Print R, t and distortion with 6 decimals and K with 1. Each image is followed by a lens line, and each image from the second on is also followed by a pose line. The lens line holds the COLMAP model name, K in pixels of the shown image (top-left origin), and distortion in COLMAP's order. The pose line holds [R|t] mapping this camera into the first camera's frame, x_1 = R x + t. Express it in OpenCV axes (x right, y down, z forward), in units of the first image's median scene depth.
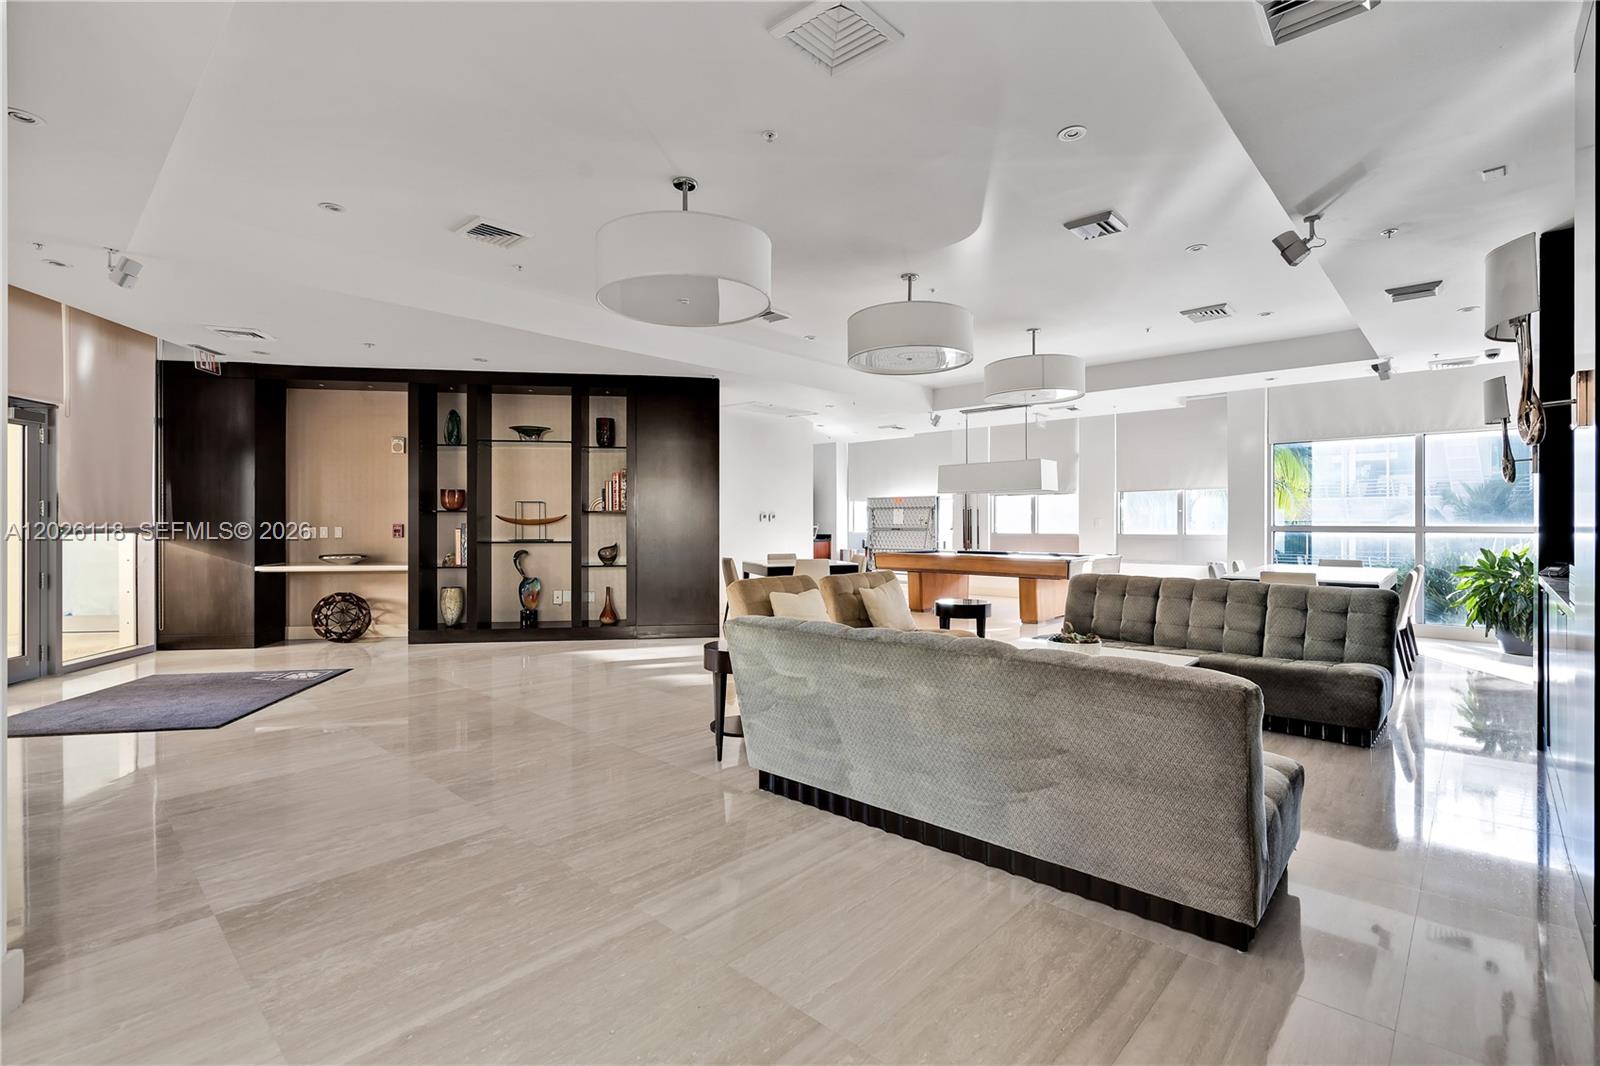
lens RADIAL K [[722.1, 0, 810.7], [0, 722.1, 526.5], [0, 0, 1]] dist [0.000467, 0.000174]
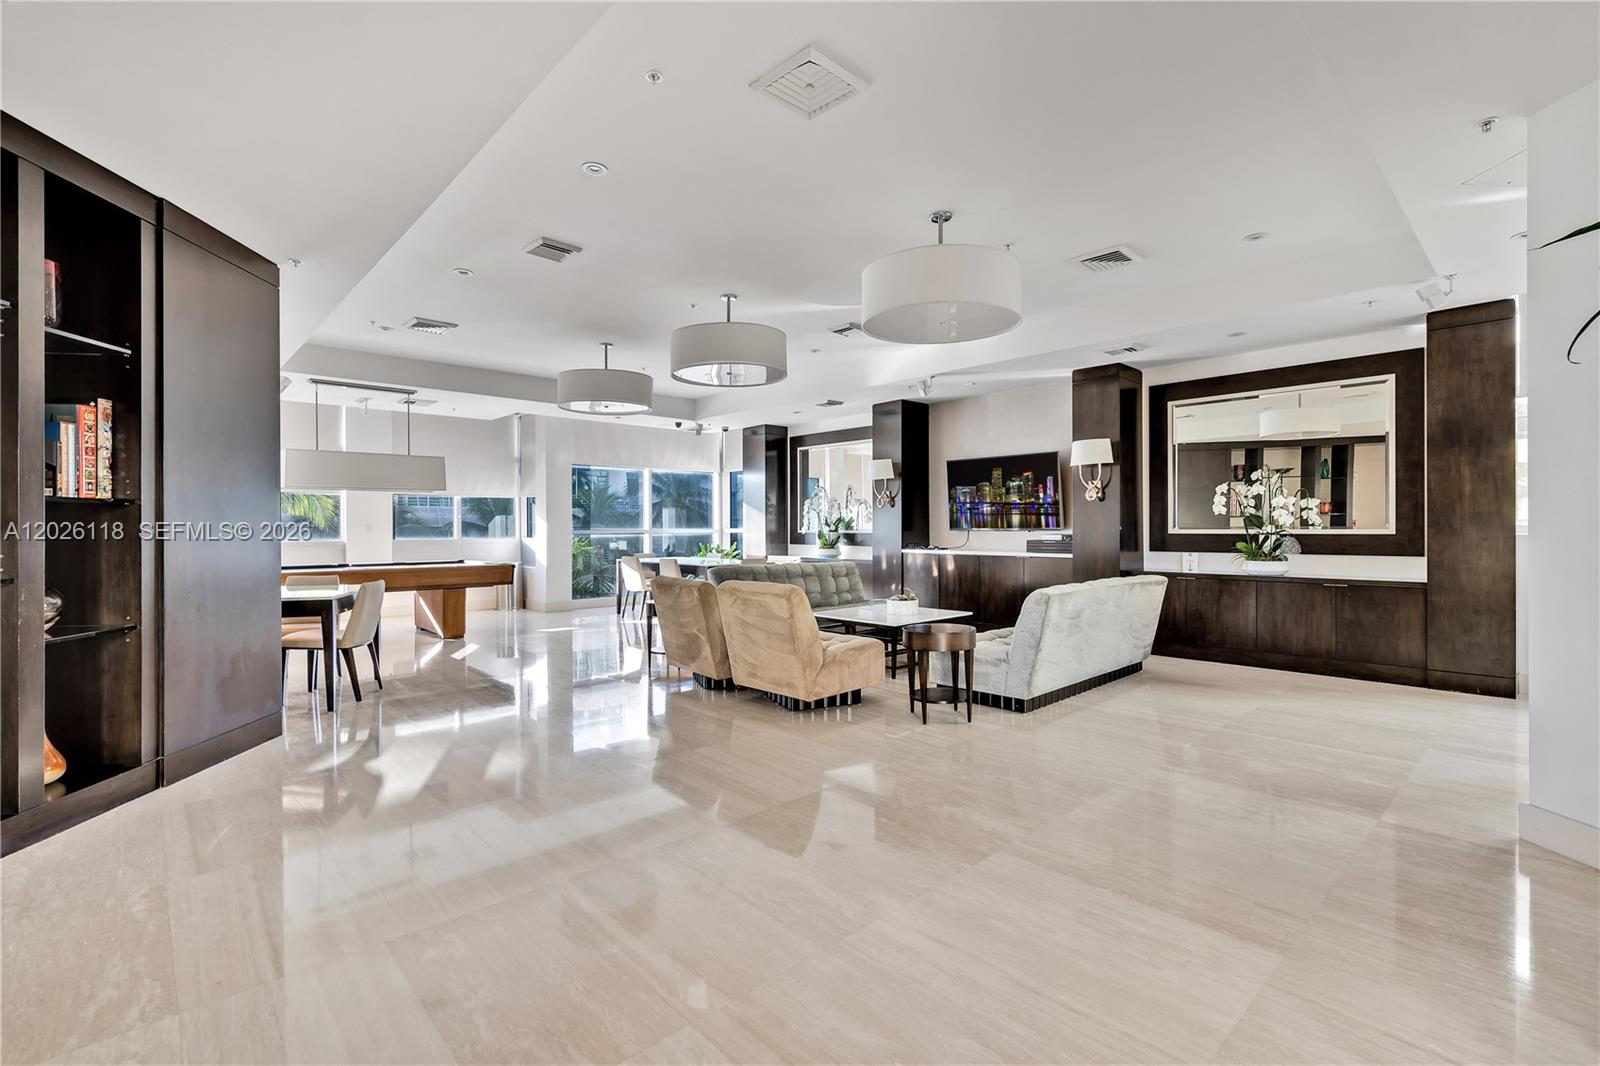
lens RADIAL K [[722.1, 0, 810.7], [0, 722.1, 526.5], [0, 0, 1]] dist [0.000467, 0.000174]
pose [[0.067003, 0.002031, 0.997751, -1.521971], [0.008676, 0.999959, -0.002618, -0.001458], [-0.997715, 0.008832, 0.066983, 1.337325]]
